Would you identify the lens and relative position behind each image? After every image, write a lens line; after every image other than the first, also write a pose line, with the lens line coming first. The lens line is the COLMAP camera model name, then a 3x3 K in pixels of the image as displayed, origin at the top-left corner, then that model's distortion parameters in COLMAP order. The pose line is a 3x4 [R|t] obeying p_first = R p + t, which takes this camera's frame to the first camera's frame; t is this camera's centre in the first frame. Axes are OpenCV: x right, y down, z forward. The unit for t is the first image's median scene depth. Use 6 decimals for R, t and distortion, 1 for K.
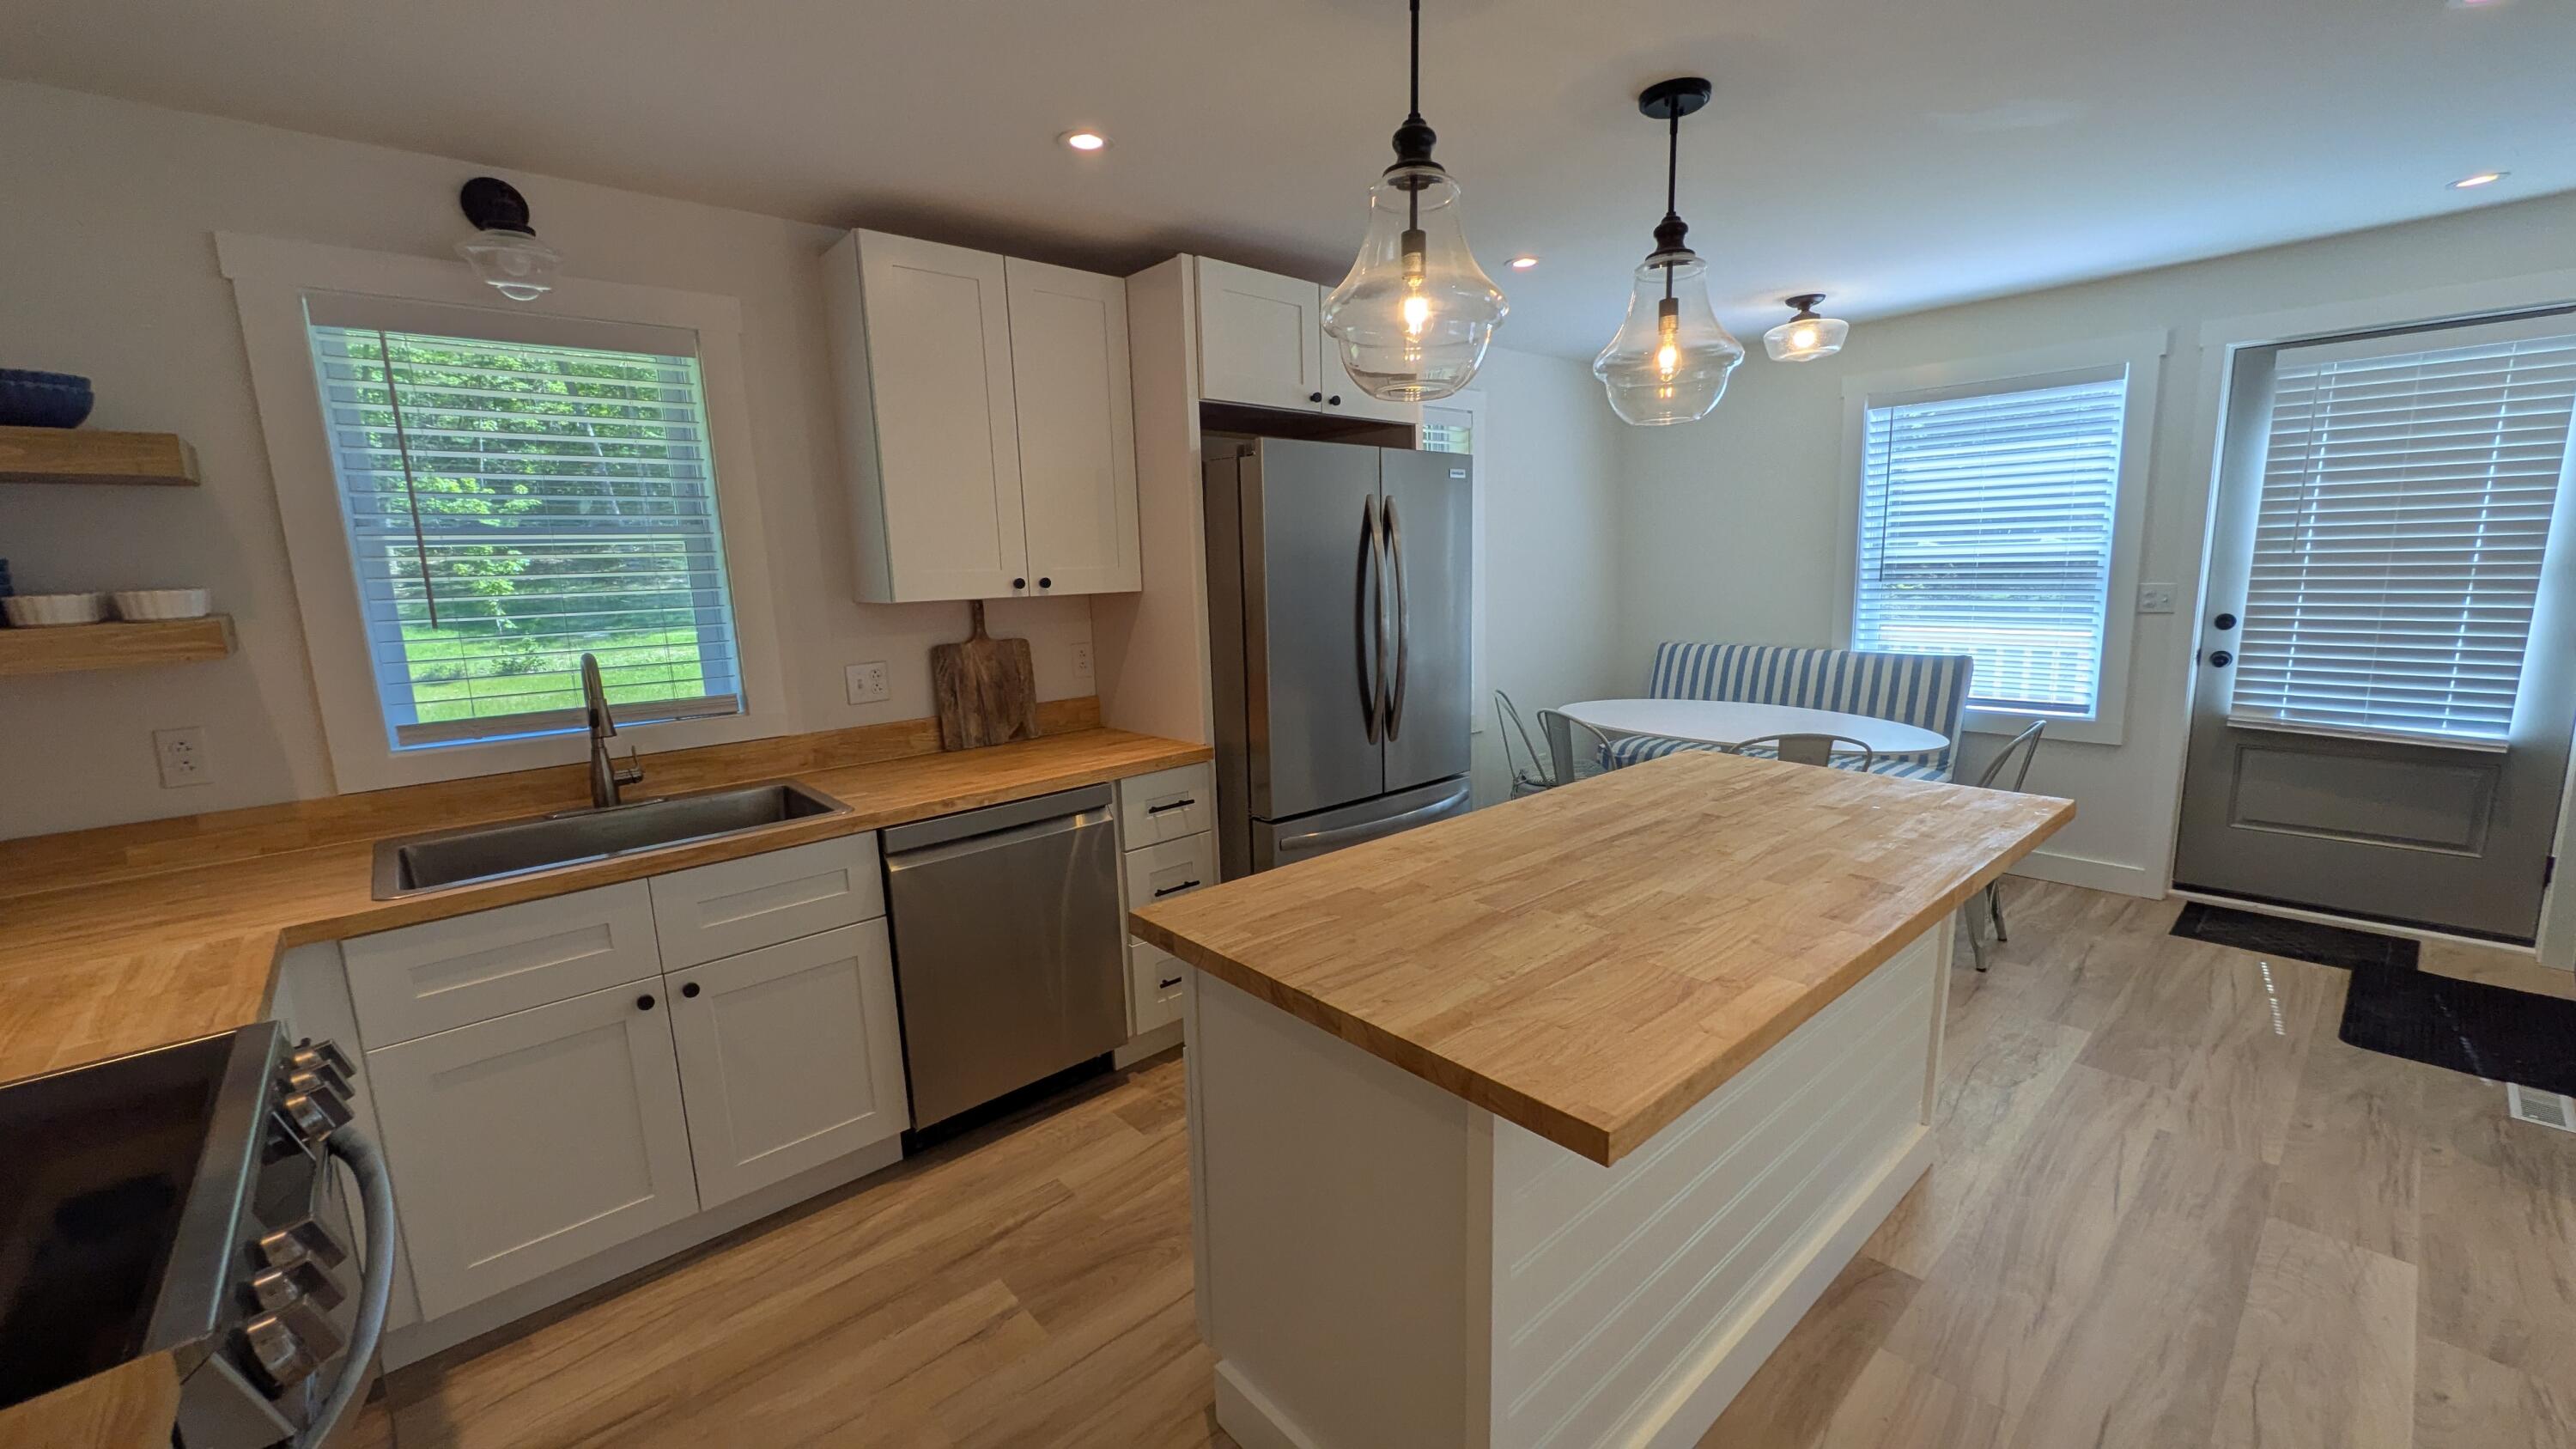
lens RADIAL K [[1010.5, 0, 1292.6], [0, 1010.5, 737.5], [0, 0, 1]] dist [0.004900, -0.002534]
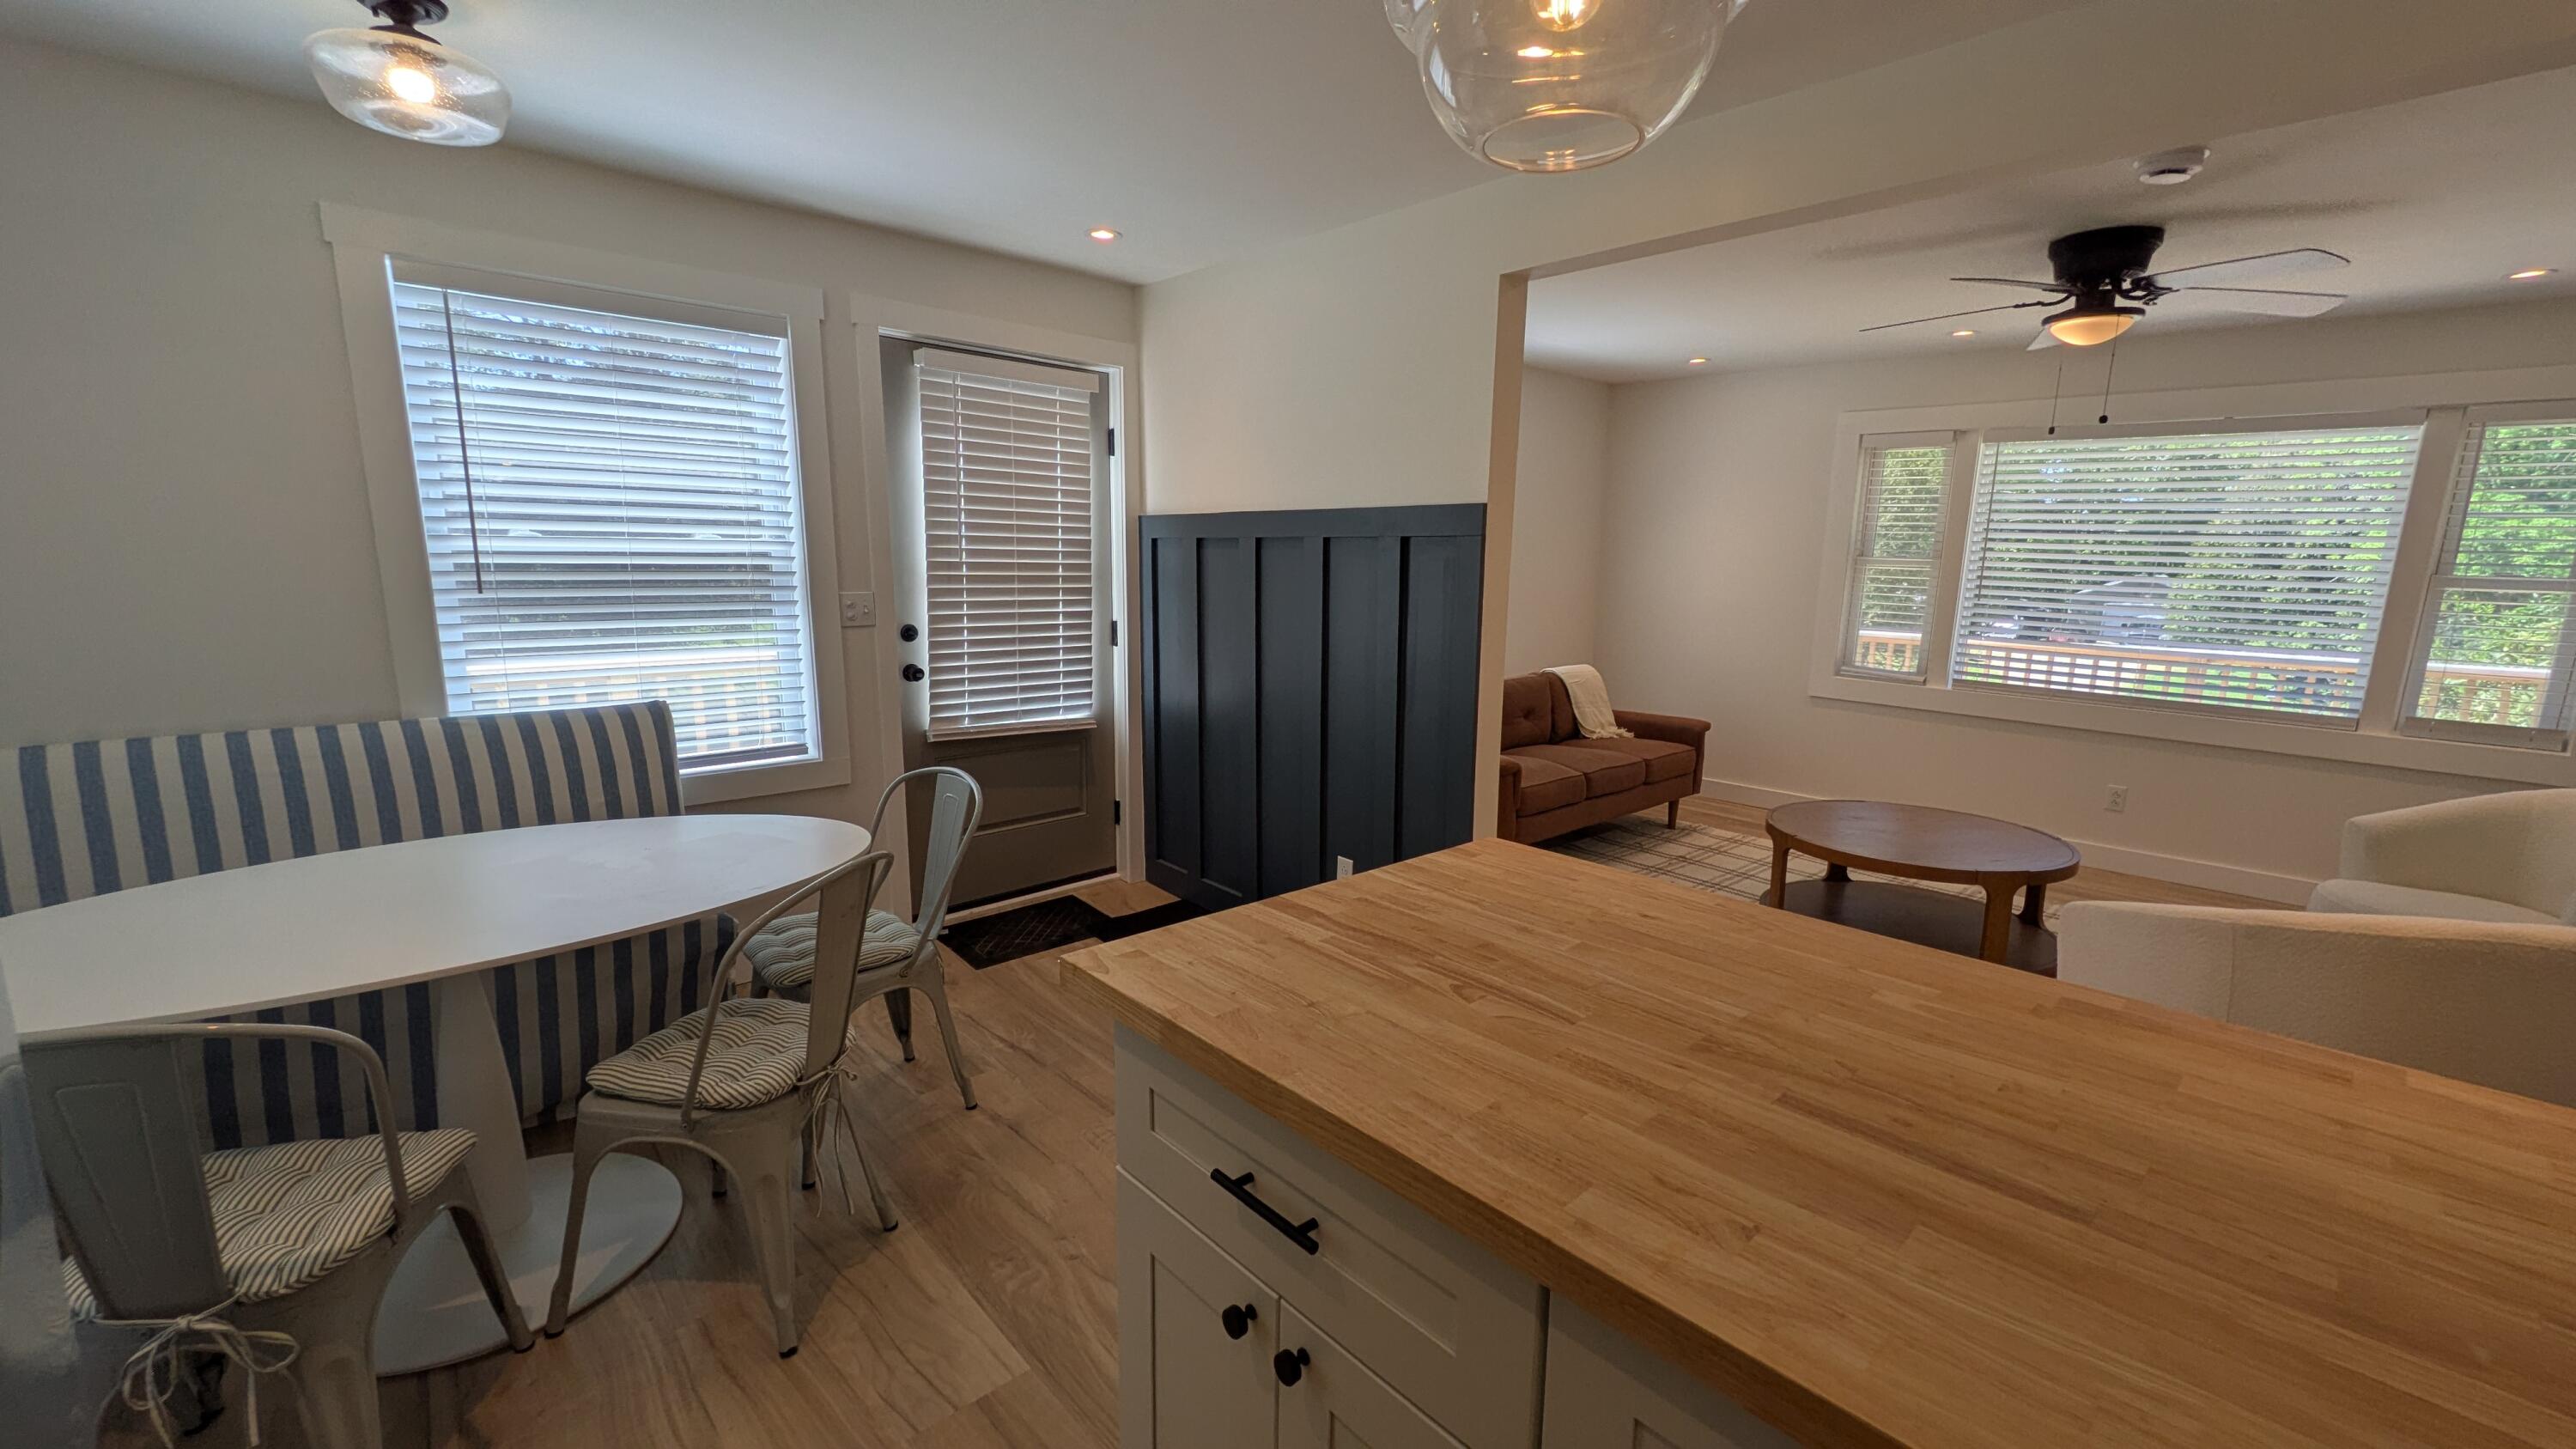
lens RADIAL K [[1010.5, 0, 1292.6], [0, 1010.5, 737.5], [0, 0, 1]] dist [0.004900, -0.002534]
pose [[-0.019957, -0.142742, 0.989559, -0.029895], [0.164083, 0.975868, 0.144076, -0.117551], [-0.986245, 0.165245, 0.003946, 0.805085]]
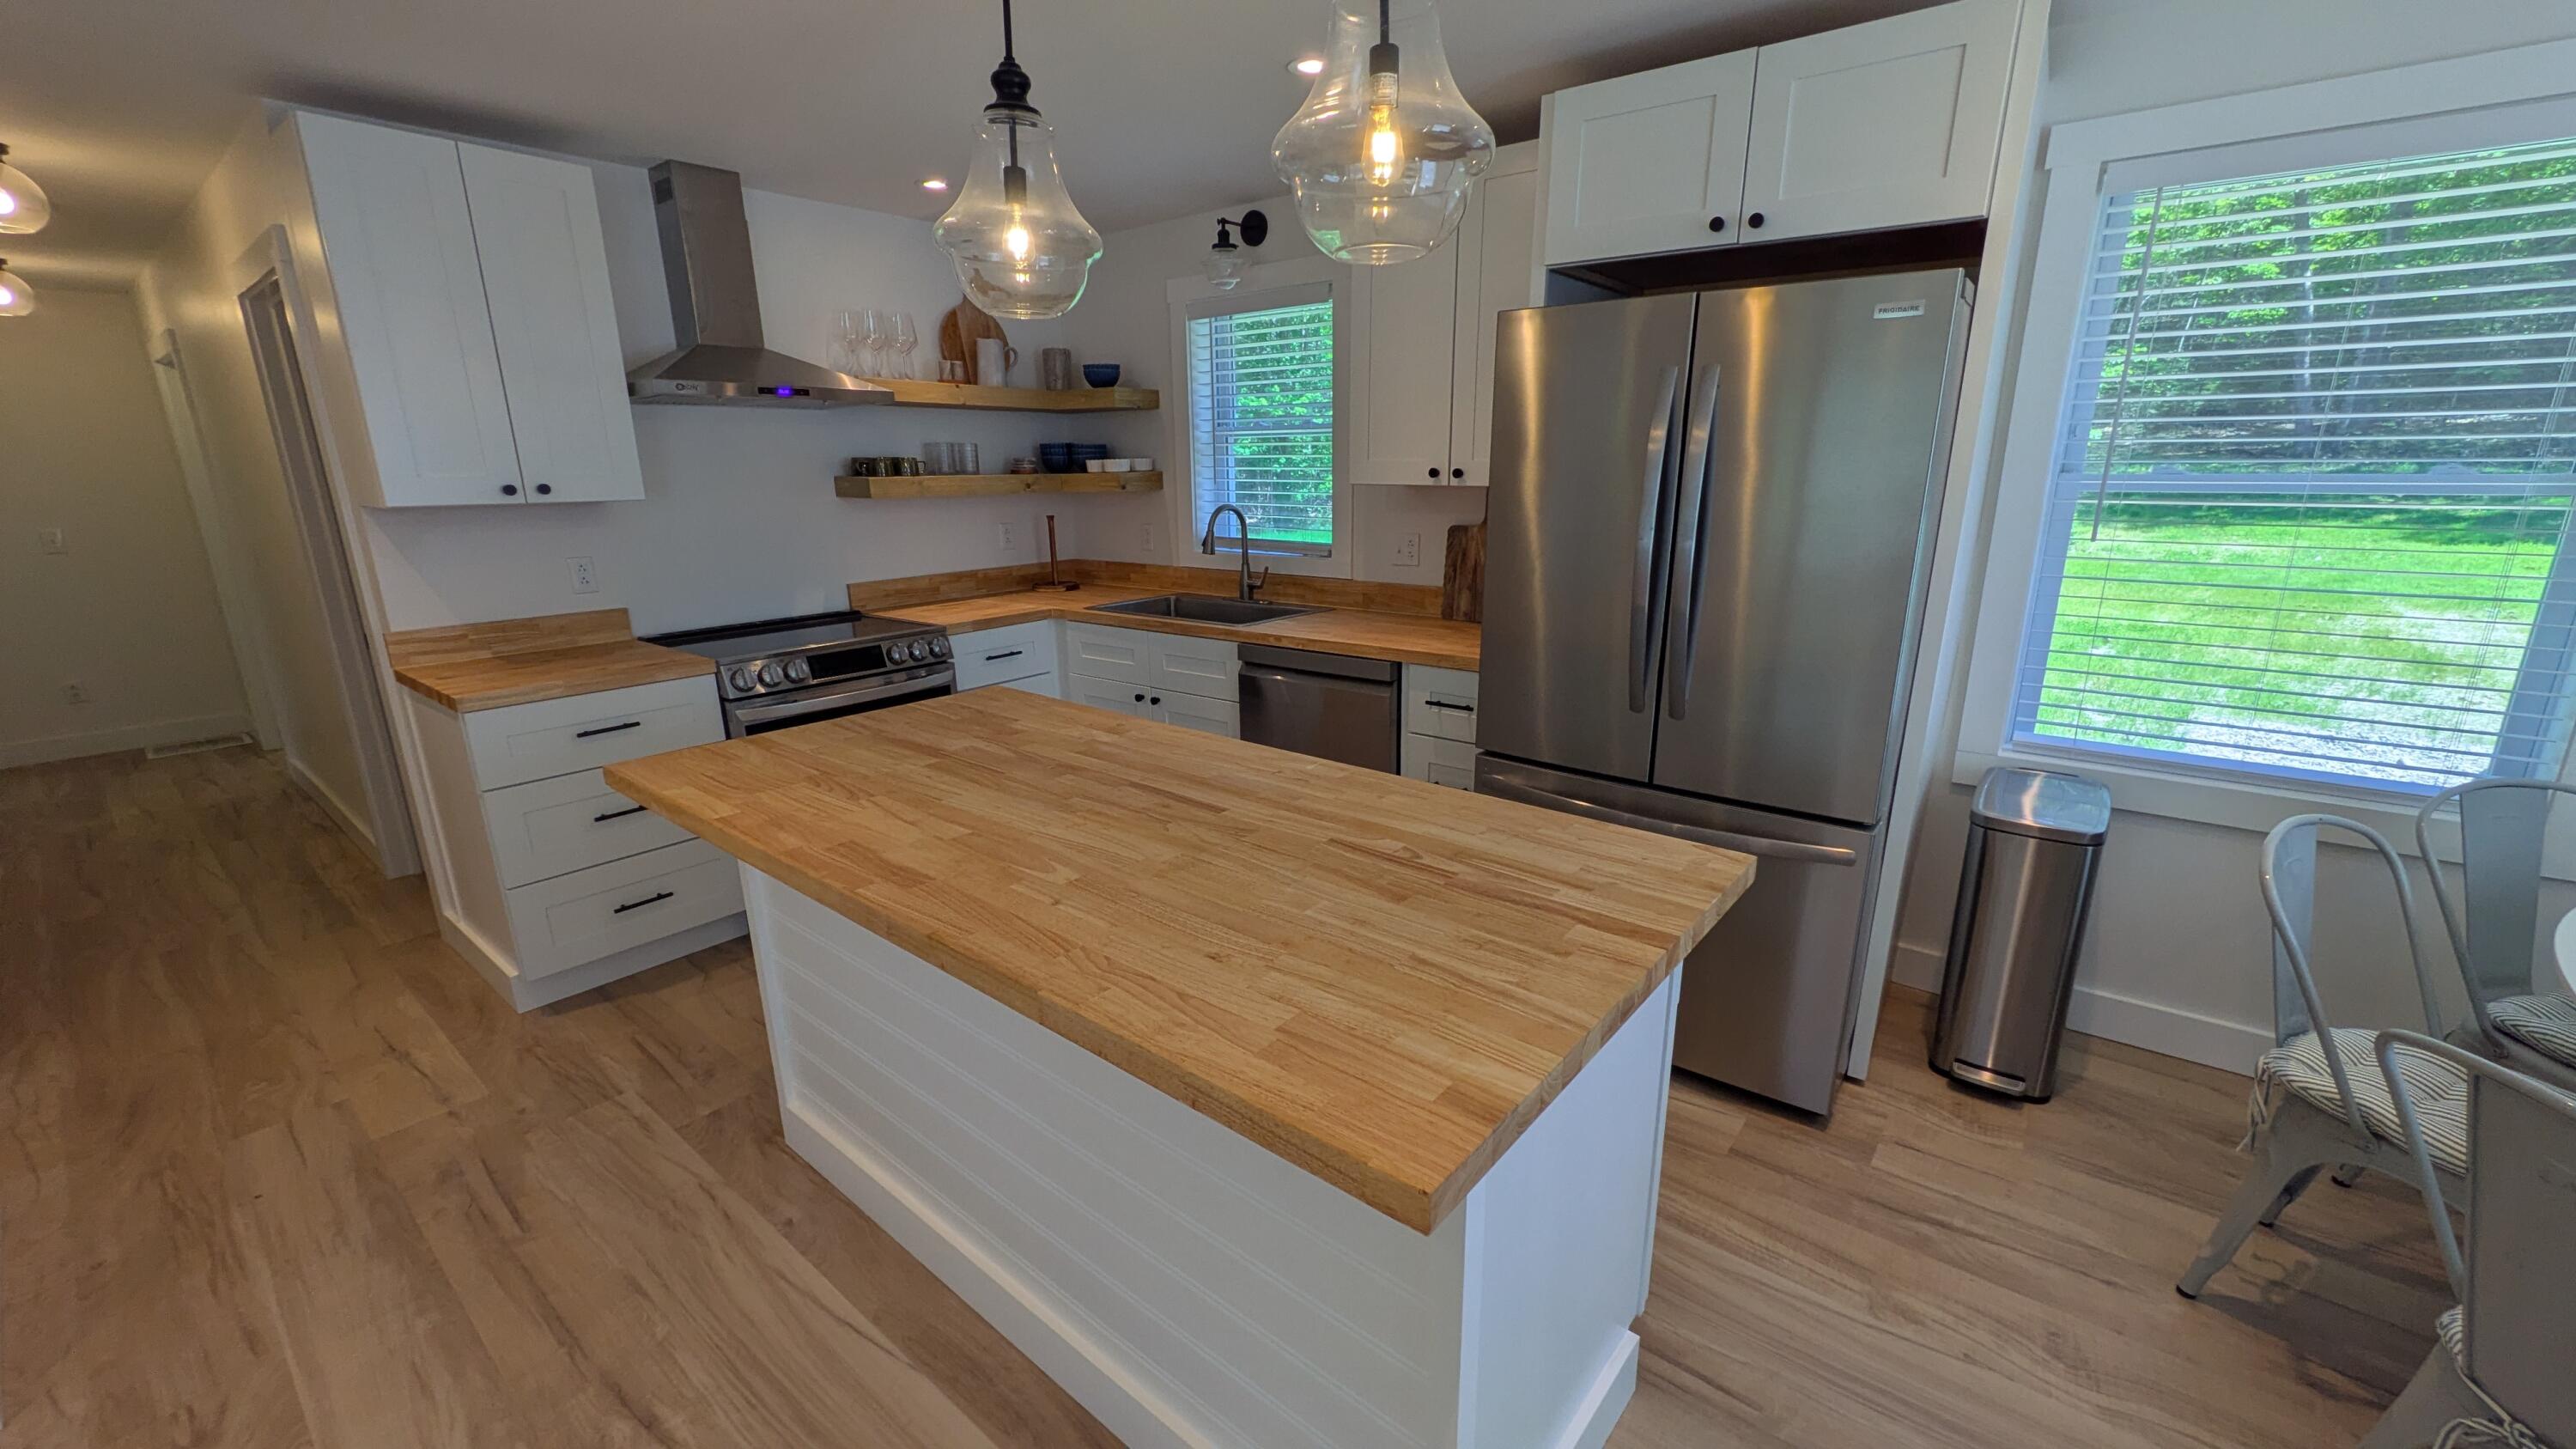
lens RADIAL K [[1010.5, 0, 1292.6], [0, 1010.5, 737.5], [0, 0, 1]] dist [0.004900, -0.002534]
pose [[0.160699, 0.287838, -0.944100, 0.748985], [-0.171273, 0.950152, 0.260530, -0.126323], [0.972029, 0.119832, 0.201988, 0.603802]]
